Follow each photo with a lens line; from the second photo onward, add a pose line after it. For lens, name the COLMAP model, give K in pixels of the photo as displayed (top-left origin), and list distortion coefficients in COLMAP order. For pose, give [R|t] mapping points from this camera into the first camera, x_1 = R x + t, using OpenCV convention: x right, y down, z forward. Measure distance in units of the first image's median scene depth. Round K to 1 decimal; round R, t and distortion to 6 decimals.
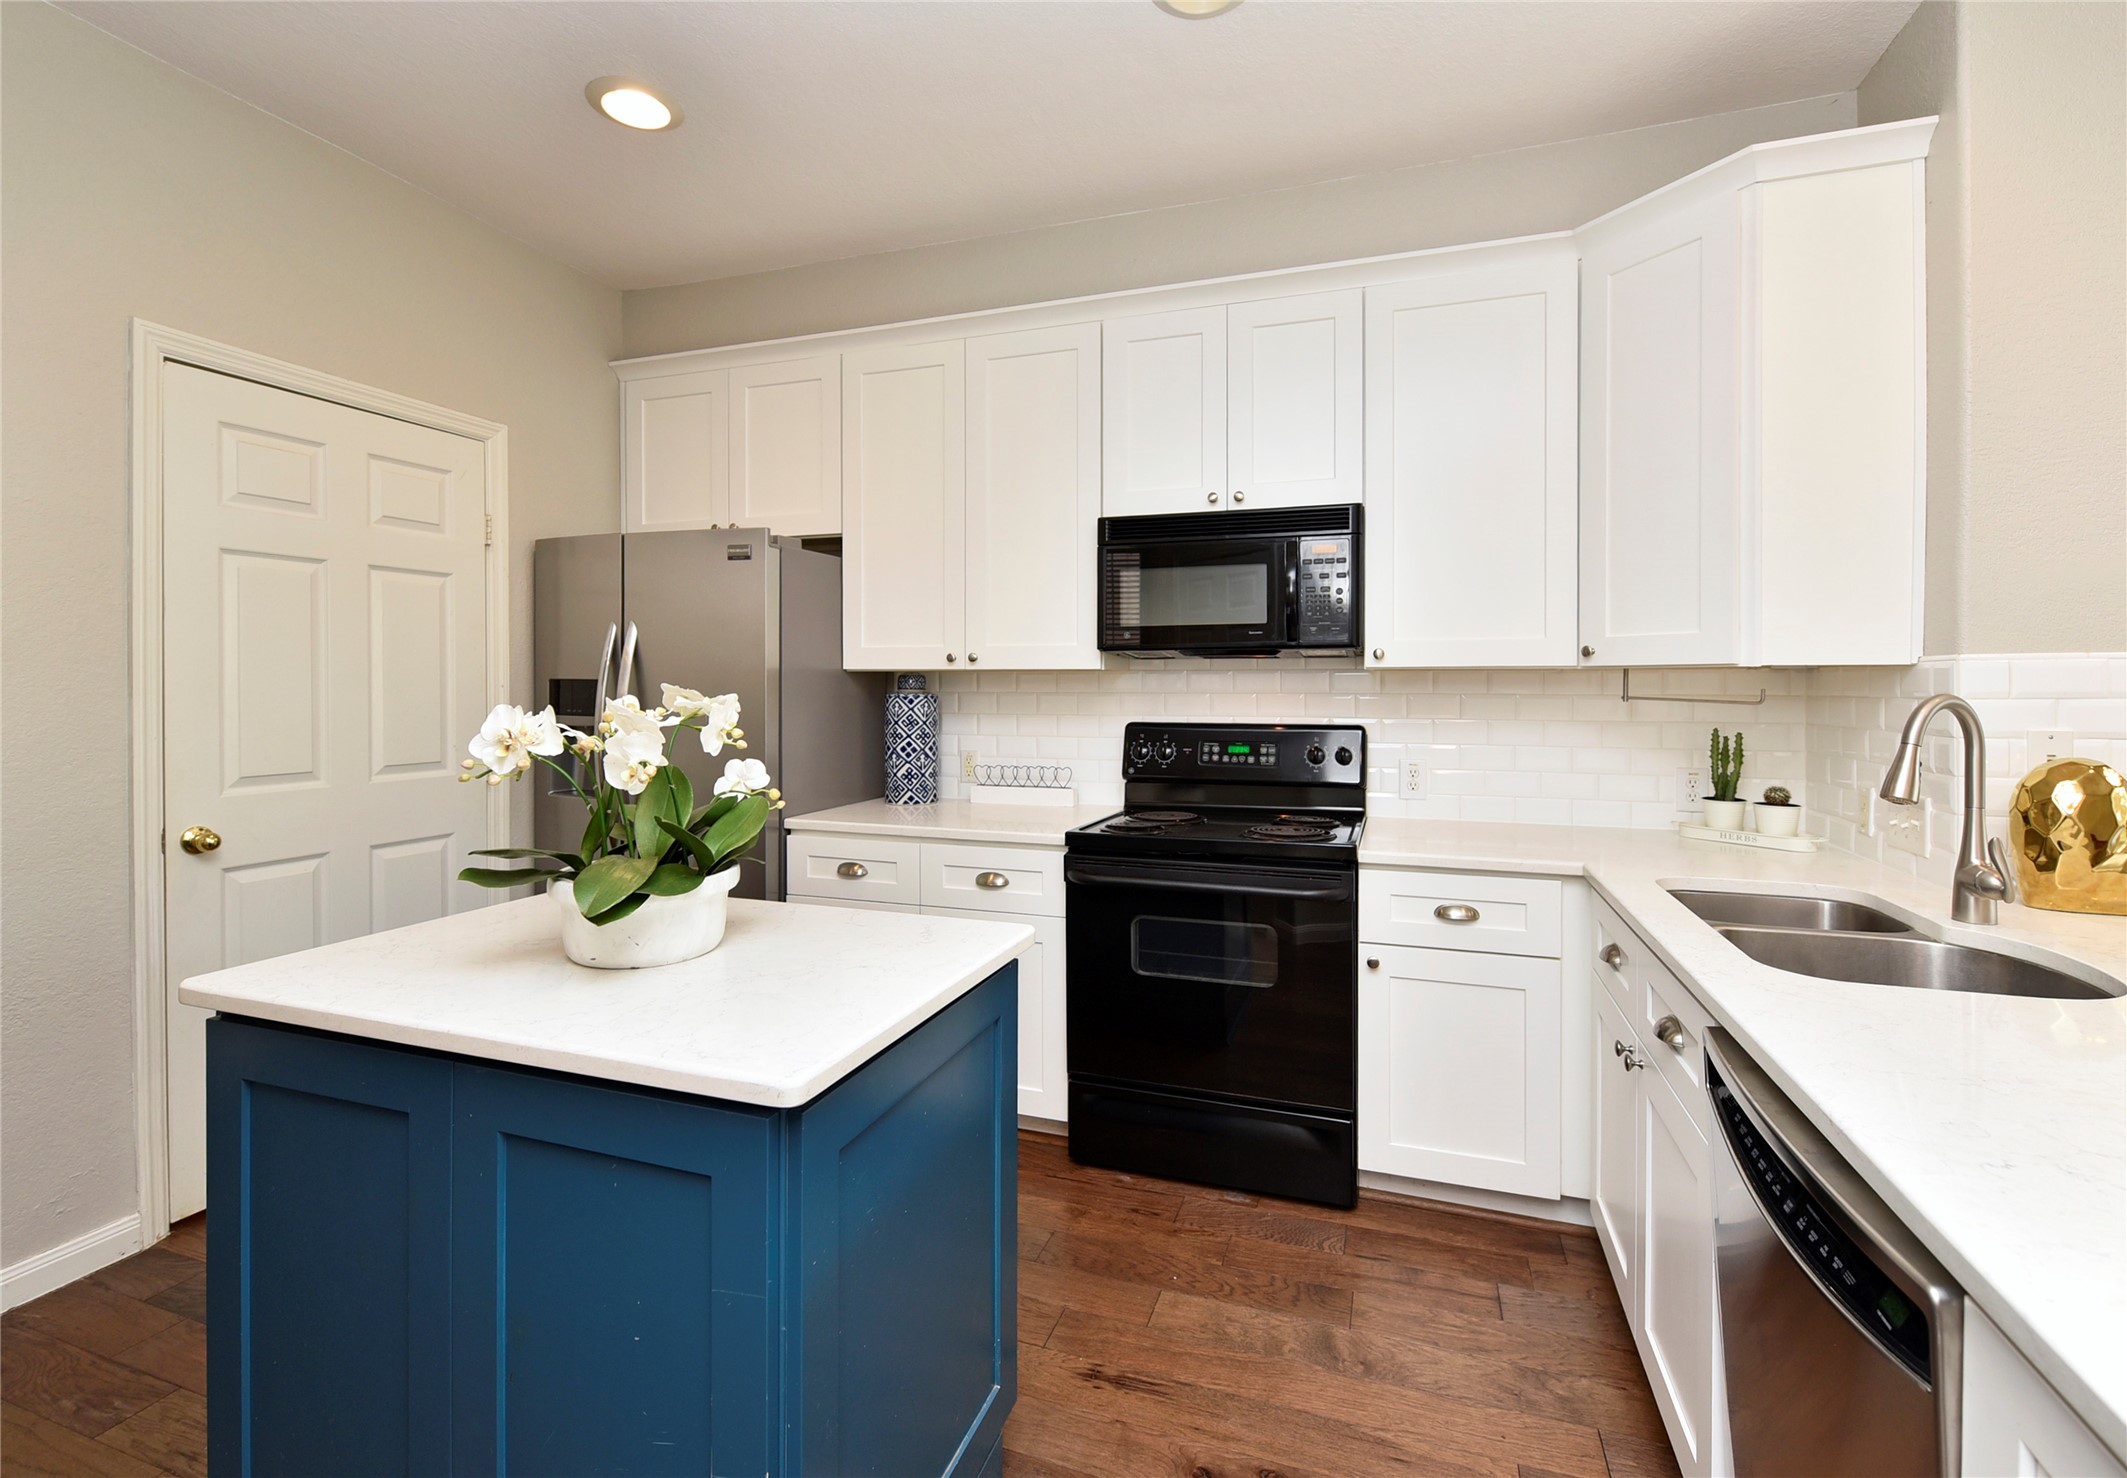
lens RADIAL K [[953.7, 0, 1103.8], [0, 953.7, 684.2], [0, 0, 1]] dist [0.001161, -0.000601]
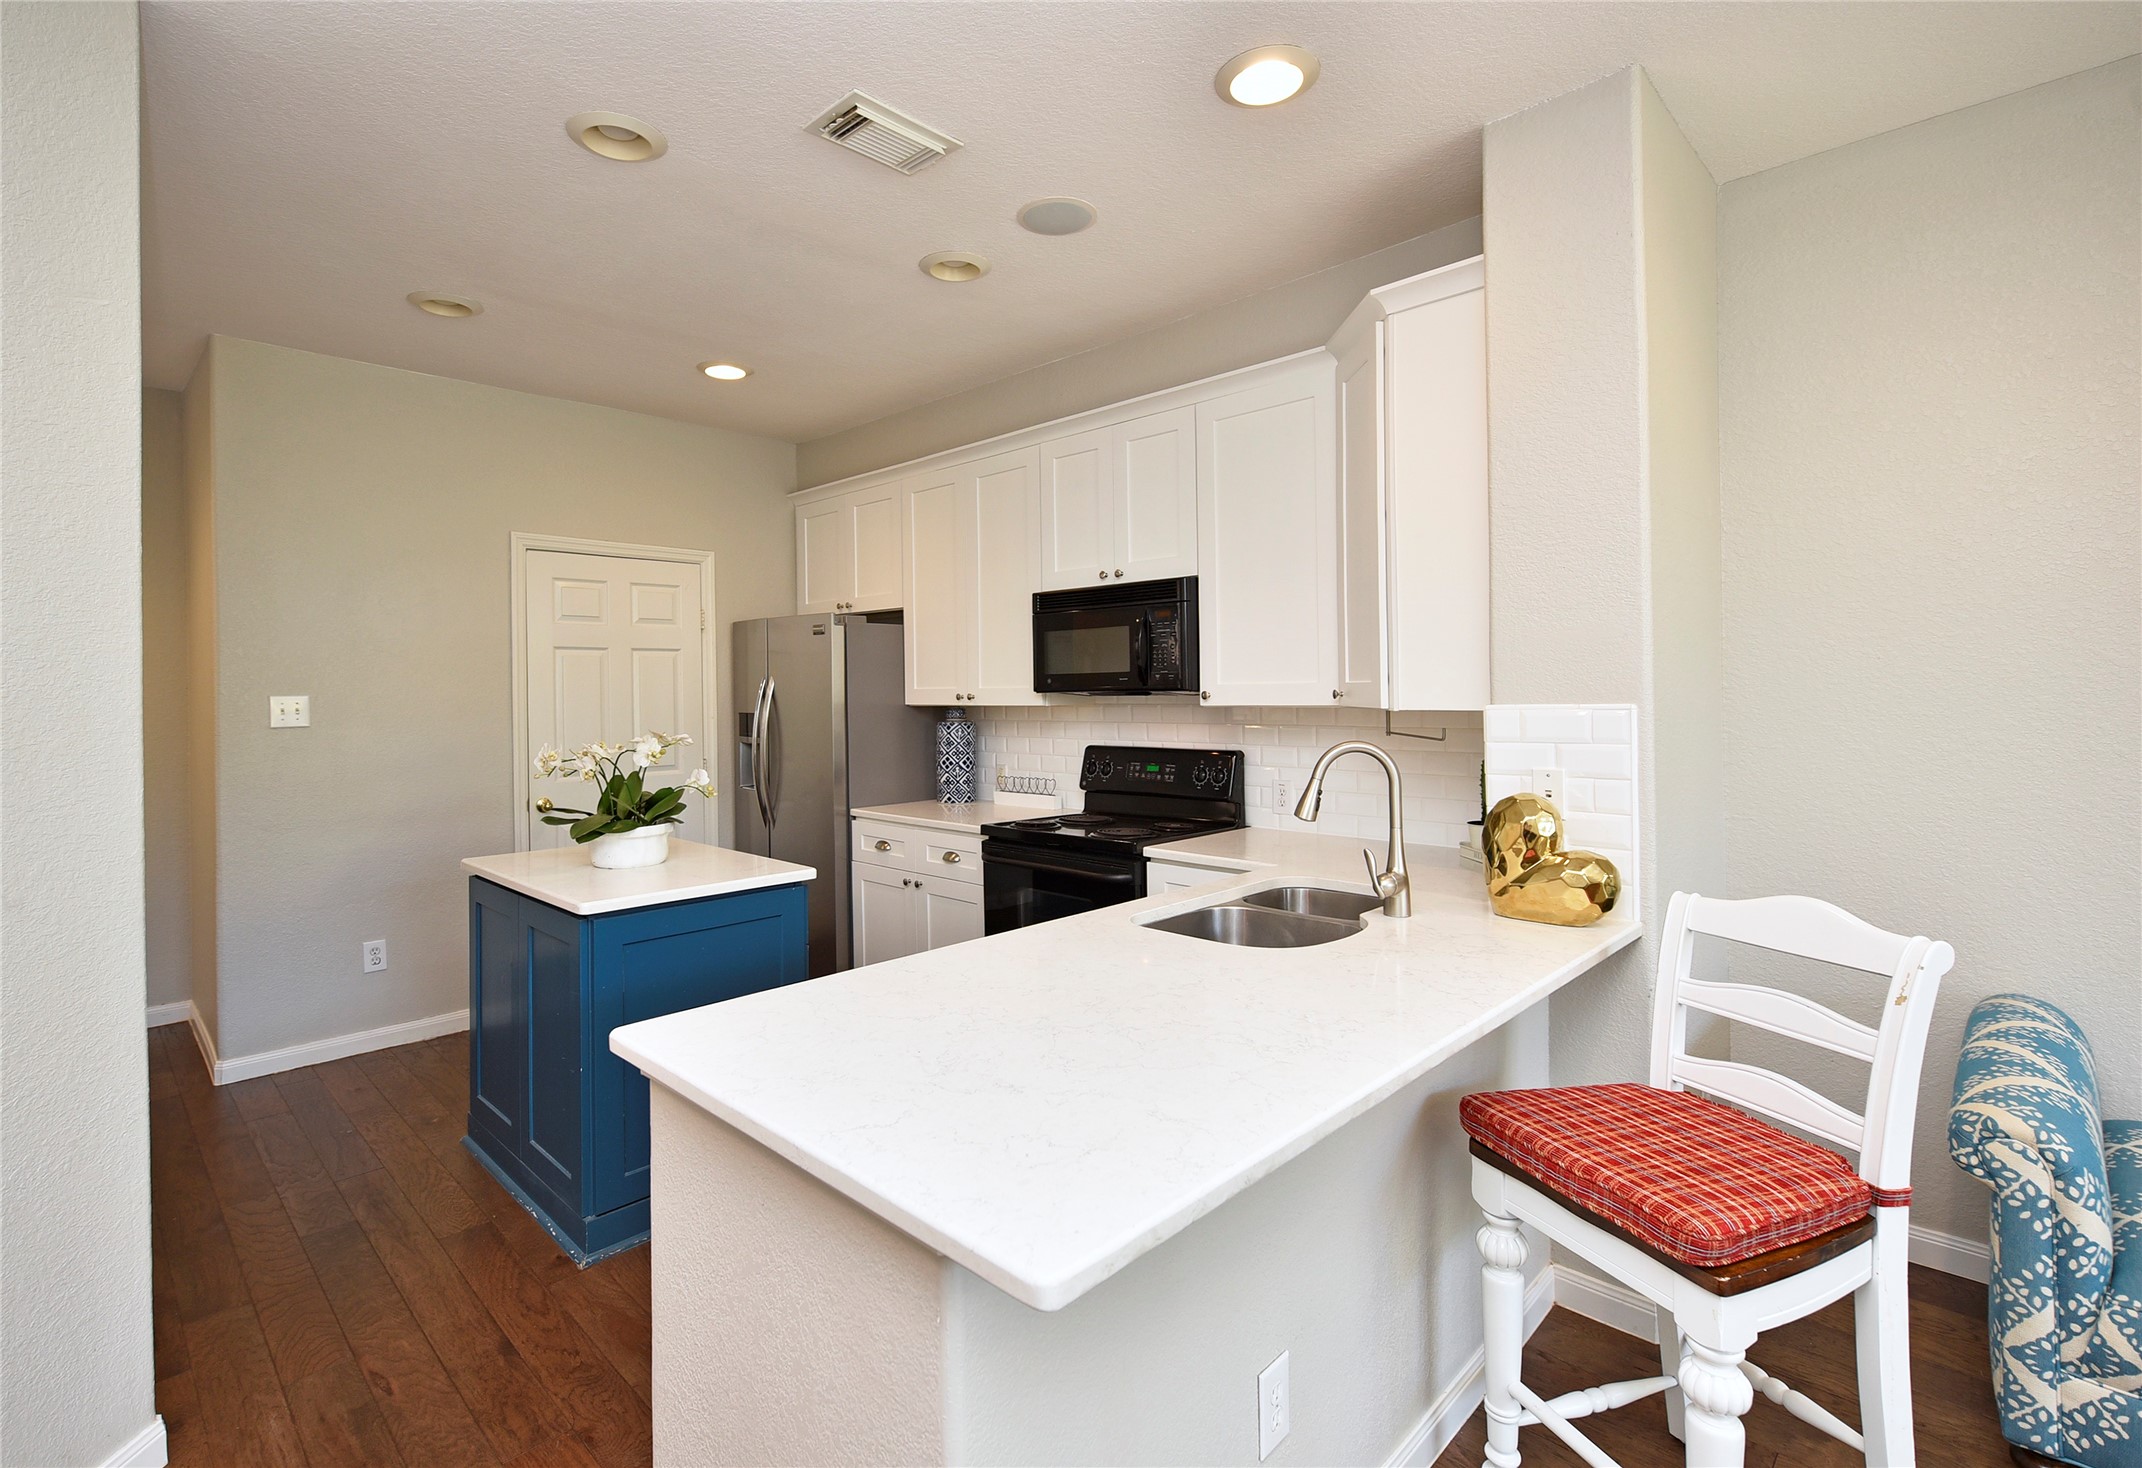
lens RADIAL K [[1006.8, 0, 1056.8], [0, 1006.8, 675.4], [0, 0, 1]] dist [0.000463, -0.000504]
pose [[0.899781, -0.017899, -0.435975, 0.630221], [0.012575, 0.999807, -0.015095, -0.036833], [0.436161, 0.008099, 0.899832, -0.256829]]
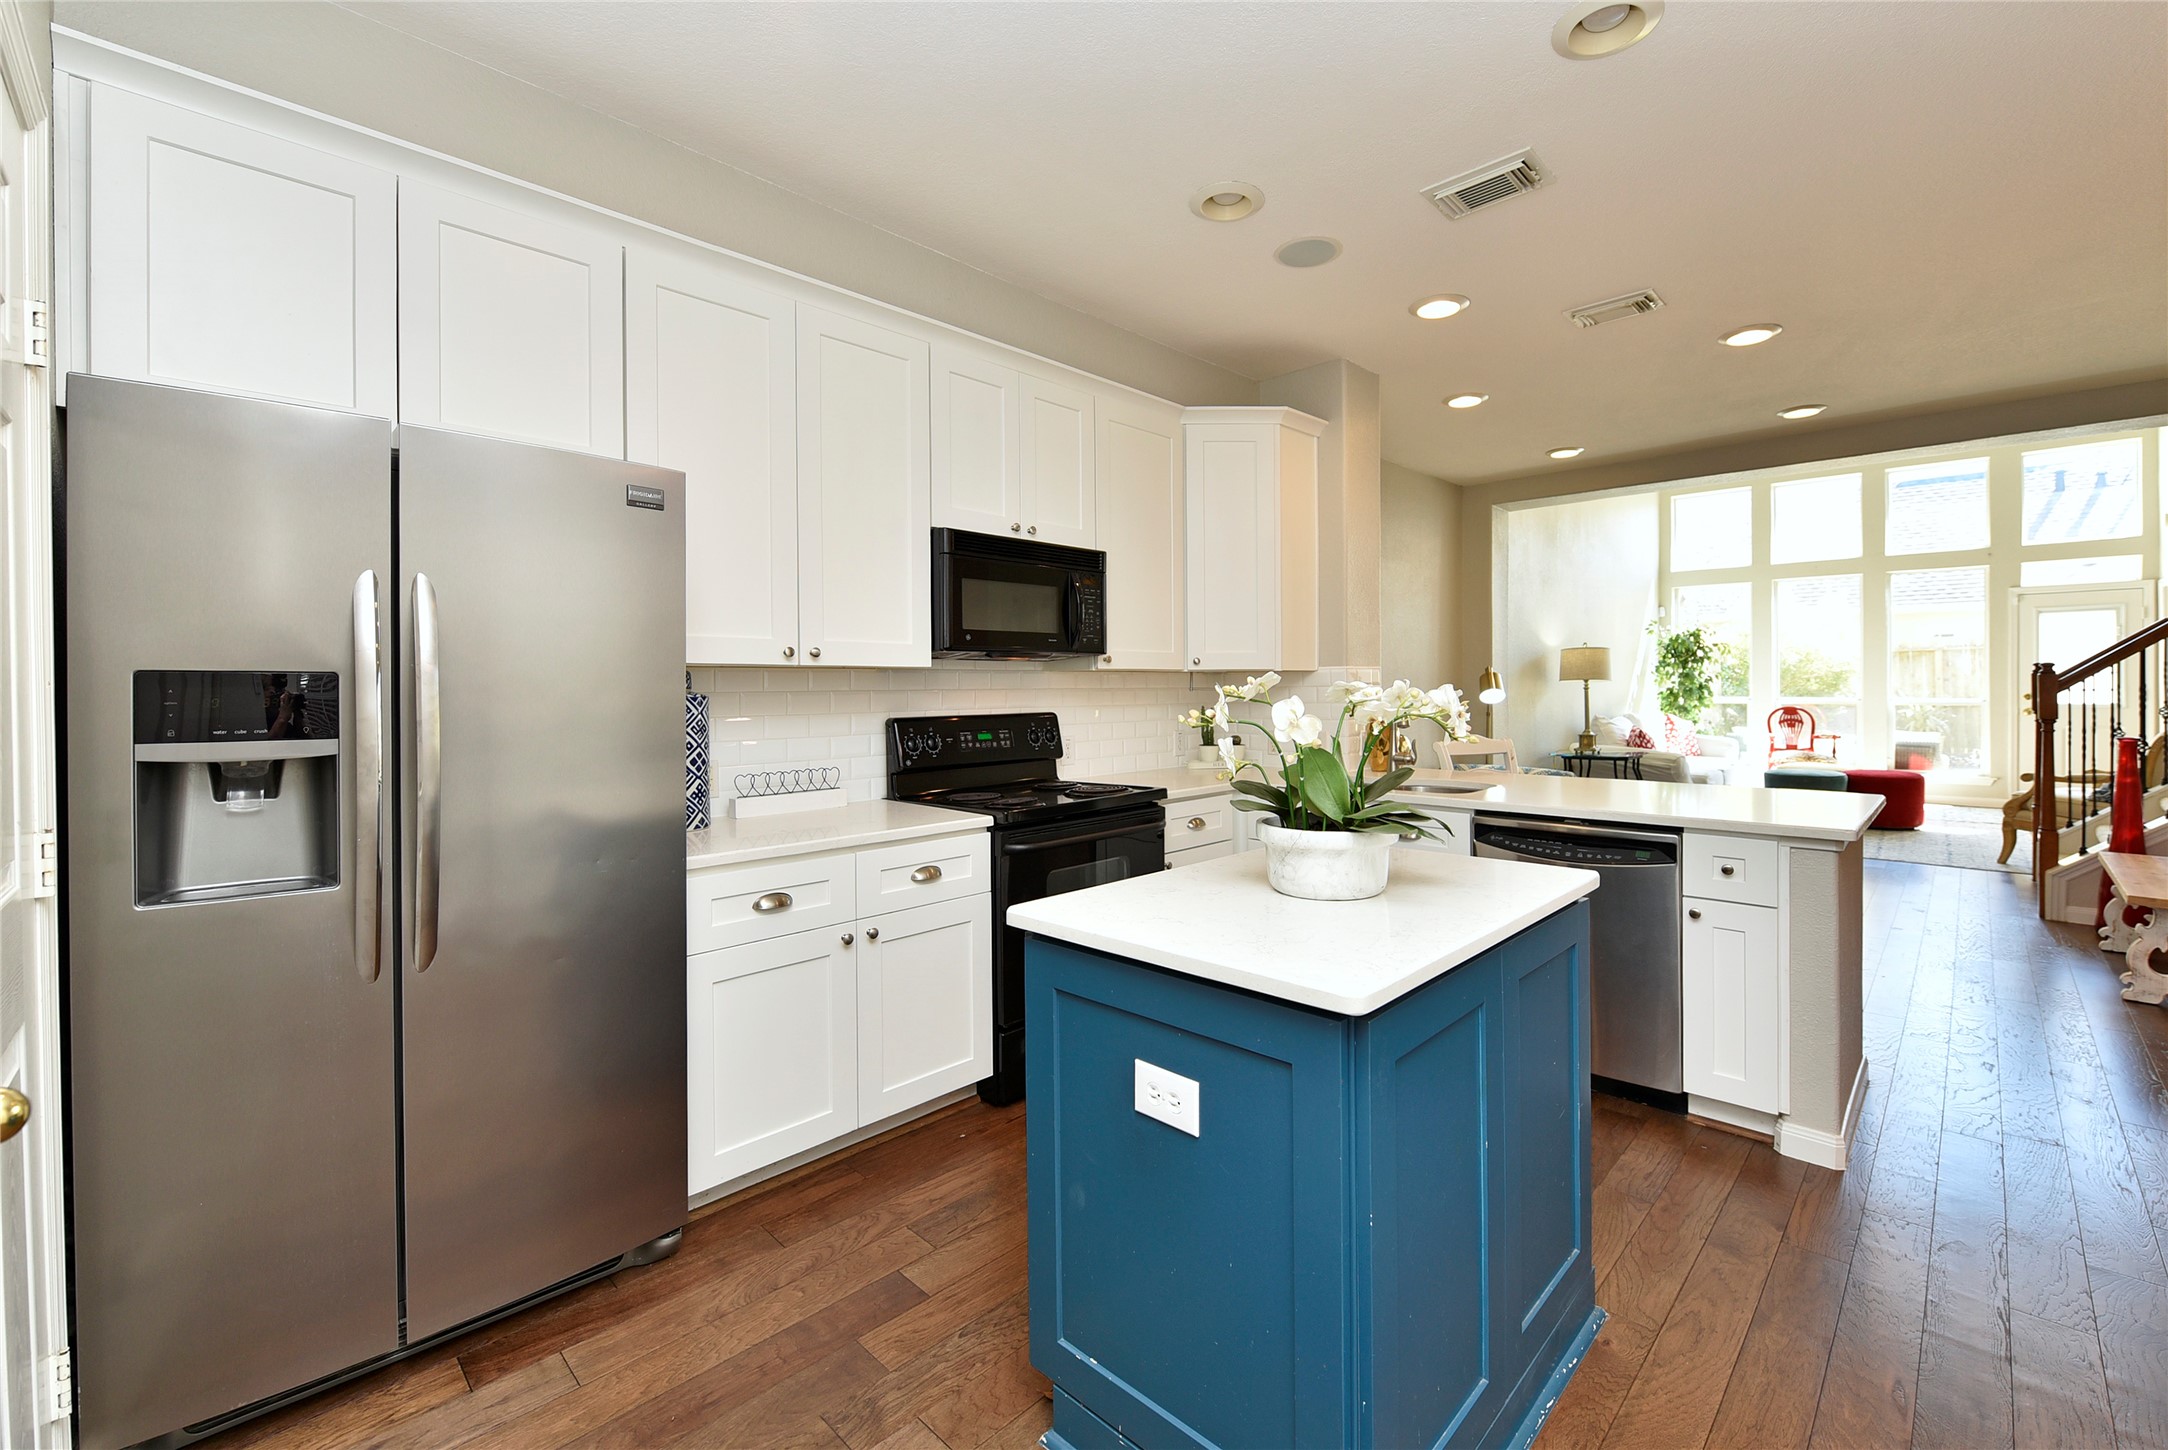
lens RADIAL K [[891.8, 0, 1113.4], [0, 891.8, 688.2], [0, 0, 1]] dist [-0.005610, -0.003709]
pose [[0.433540, -0.005720, 0.901116, -0.823950], [0.012166, 0.999926, 0.000494, 0.009833], [-0.901052, 0.010749, 0.433577, 0.382681]]
